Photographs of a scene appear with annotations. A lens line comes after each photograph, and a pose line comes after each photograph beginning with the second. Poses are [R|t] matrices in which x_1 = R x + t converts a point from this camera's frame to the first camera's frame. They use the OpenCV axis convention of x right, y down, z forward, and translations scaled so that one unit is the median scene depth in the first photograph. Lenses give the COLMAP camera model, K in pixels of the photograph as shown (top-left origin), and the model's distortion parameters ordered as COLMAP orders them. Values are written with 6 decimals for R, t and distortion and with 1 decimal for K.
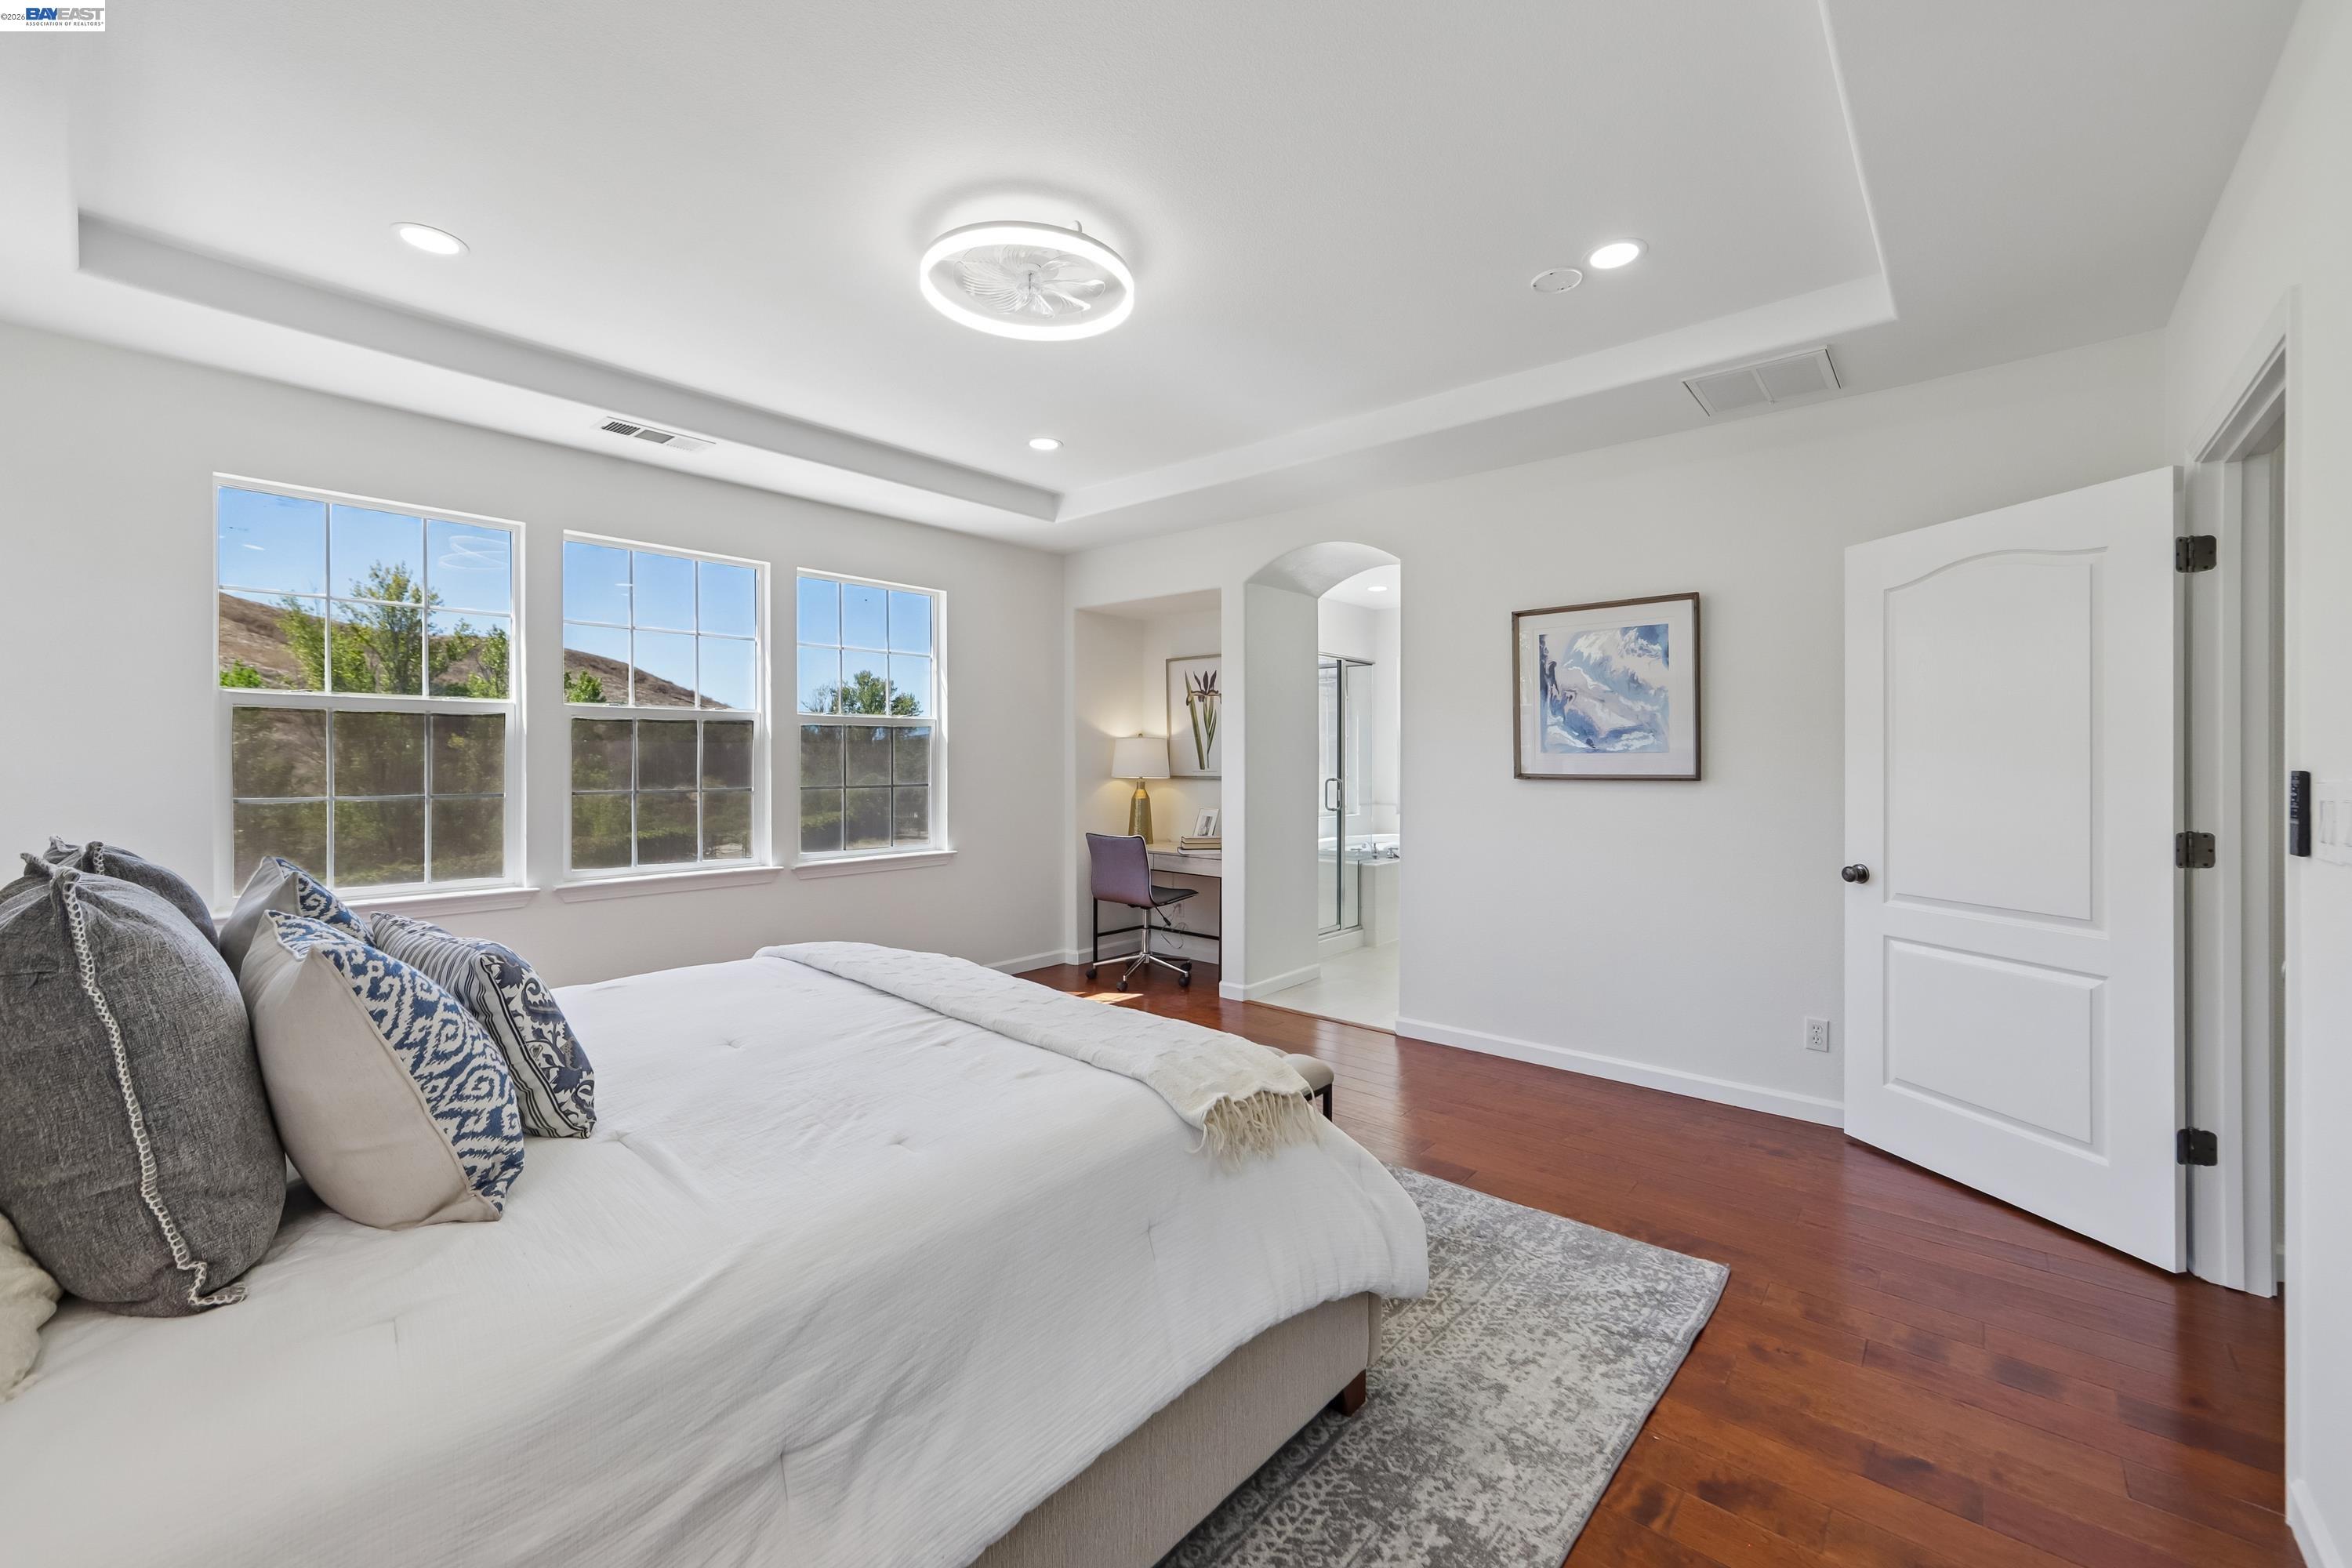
lens RADIAL K [[945.3, 0, 1199.2], [0, 945.3, 779.1], [0, 0, 1]] dist [-0.000375, 0.000323]
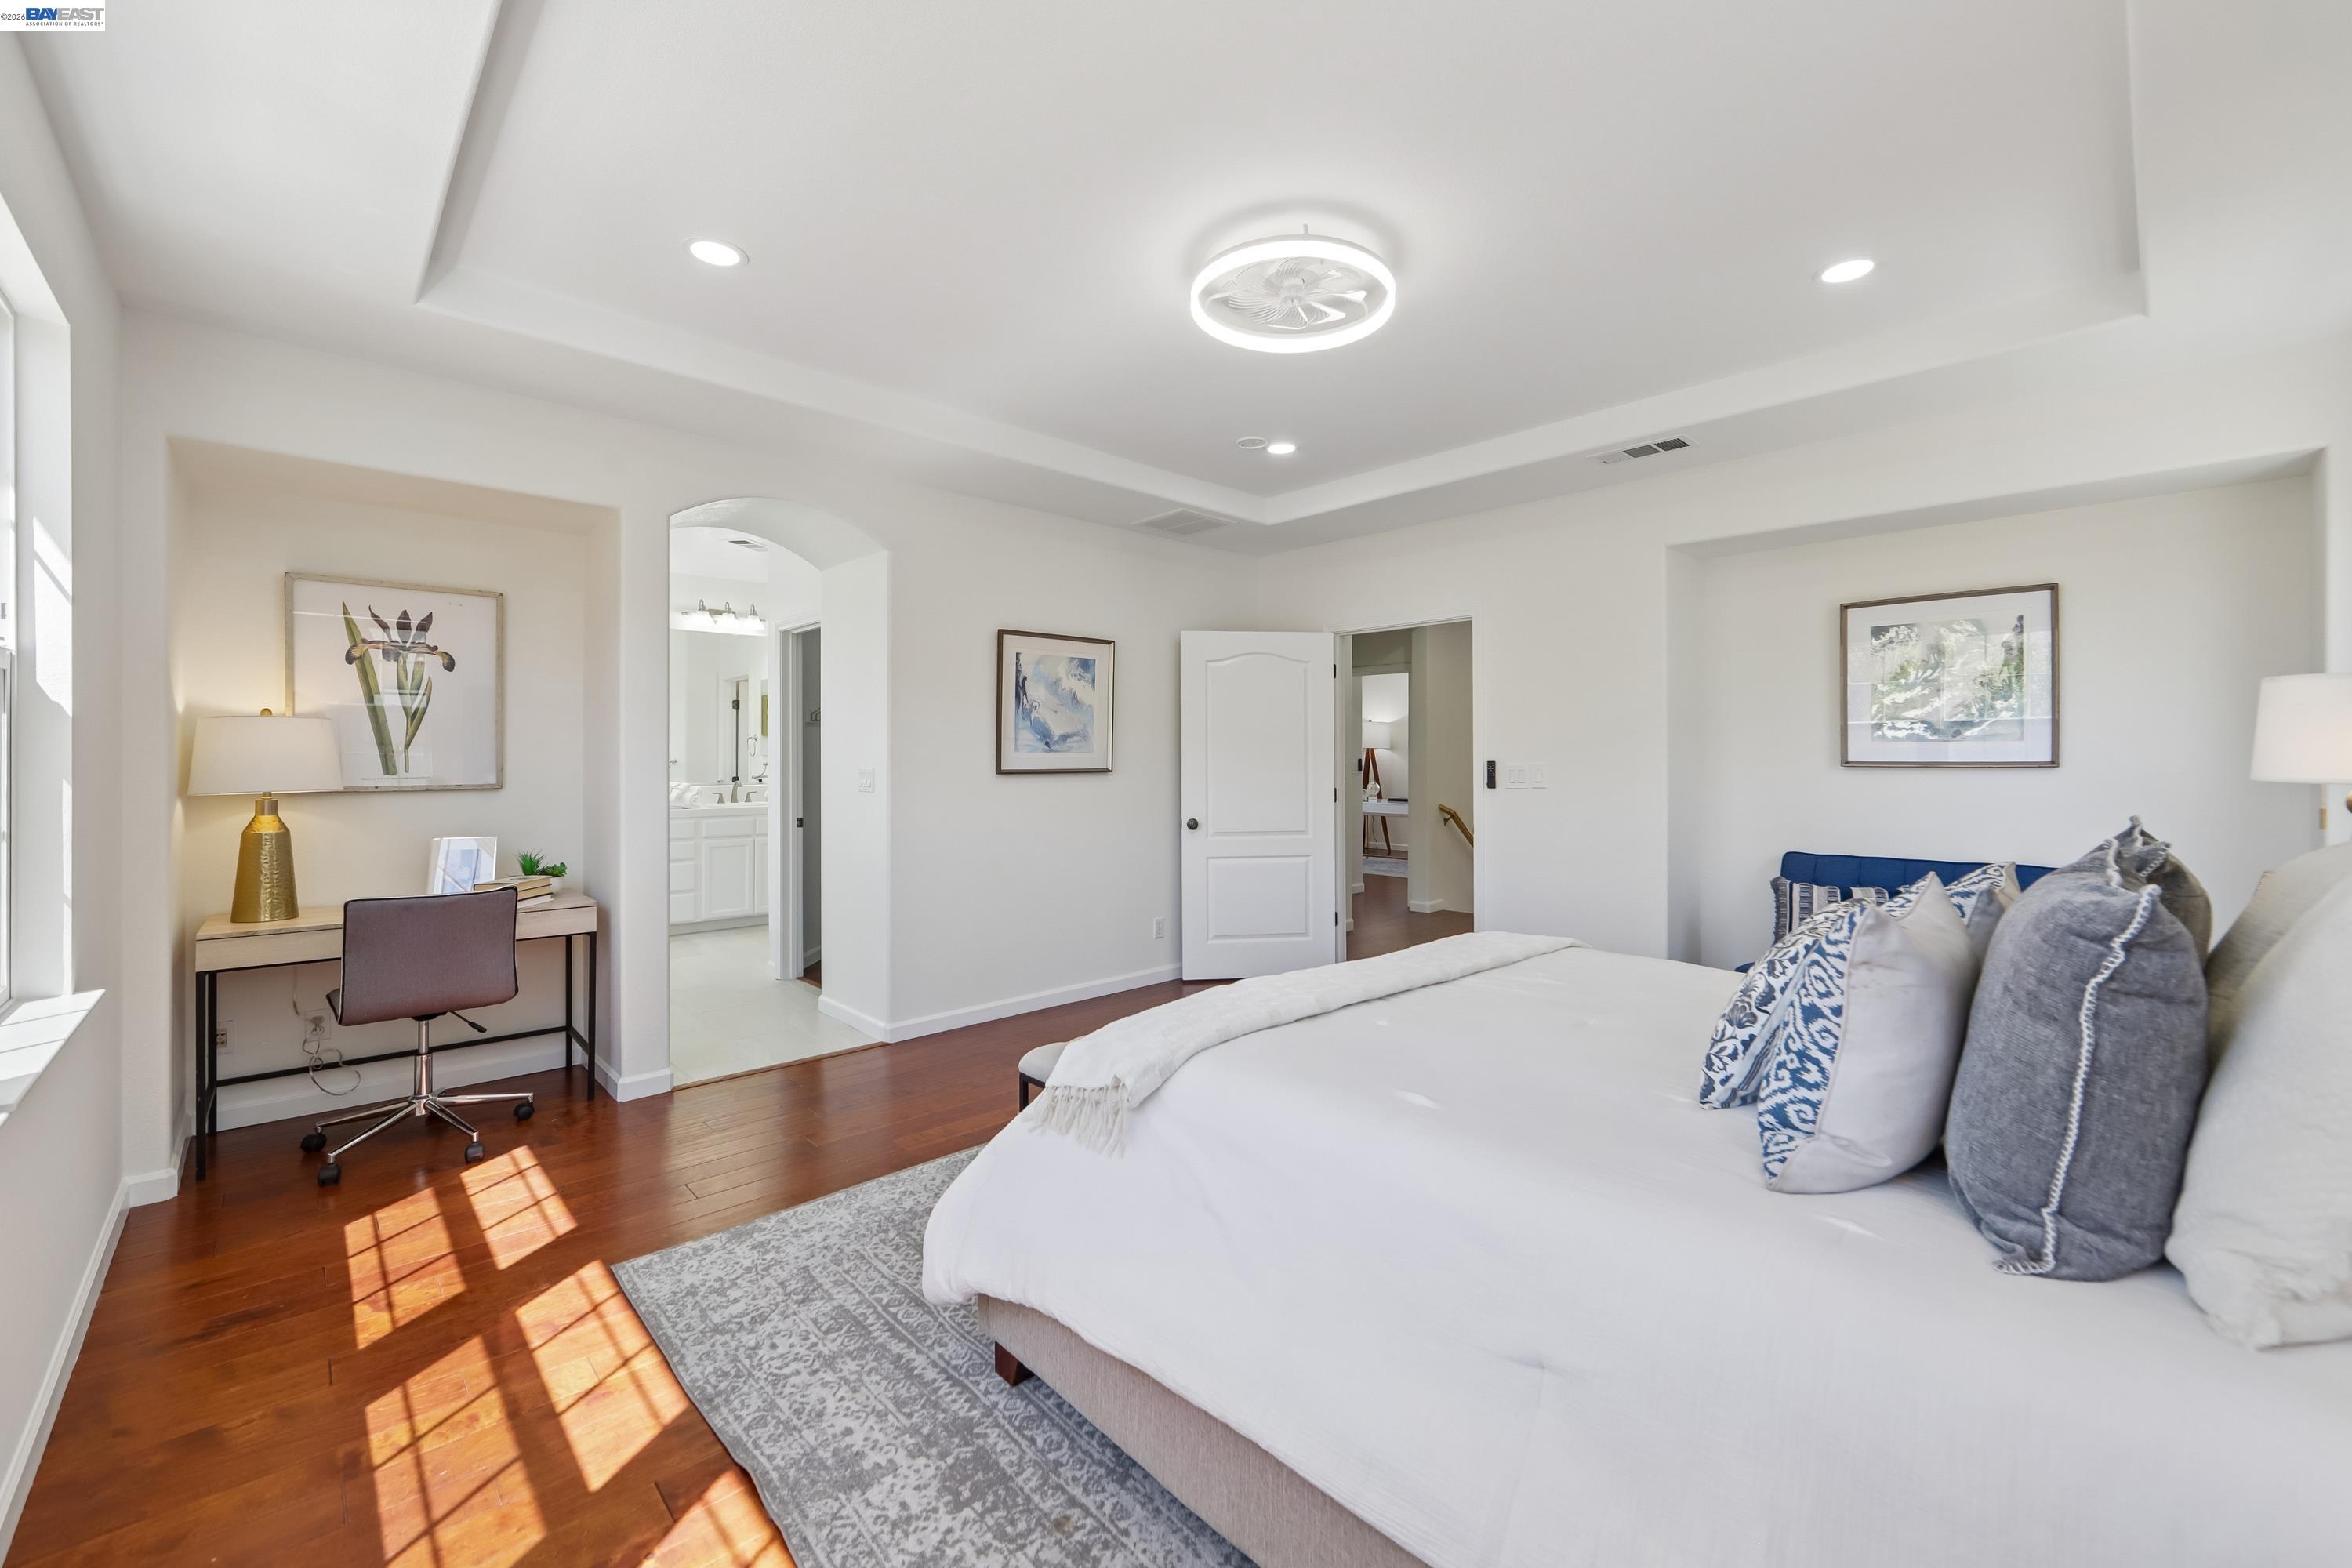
lens RADIAL K [[945.3, 0, 1199.2], [0, 945.3, 779.1], [0, 0, 1]] dist [-0.000375, 0.000323]
pose [[0.105215, -0.021197, 0.994224, -0.797294], [0.022819, 0.999561, 0.018896, -0.011297], [-0.994188, 0.020699, 0.105653, 0.651404]]
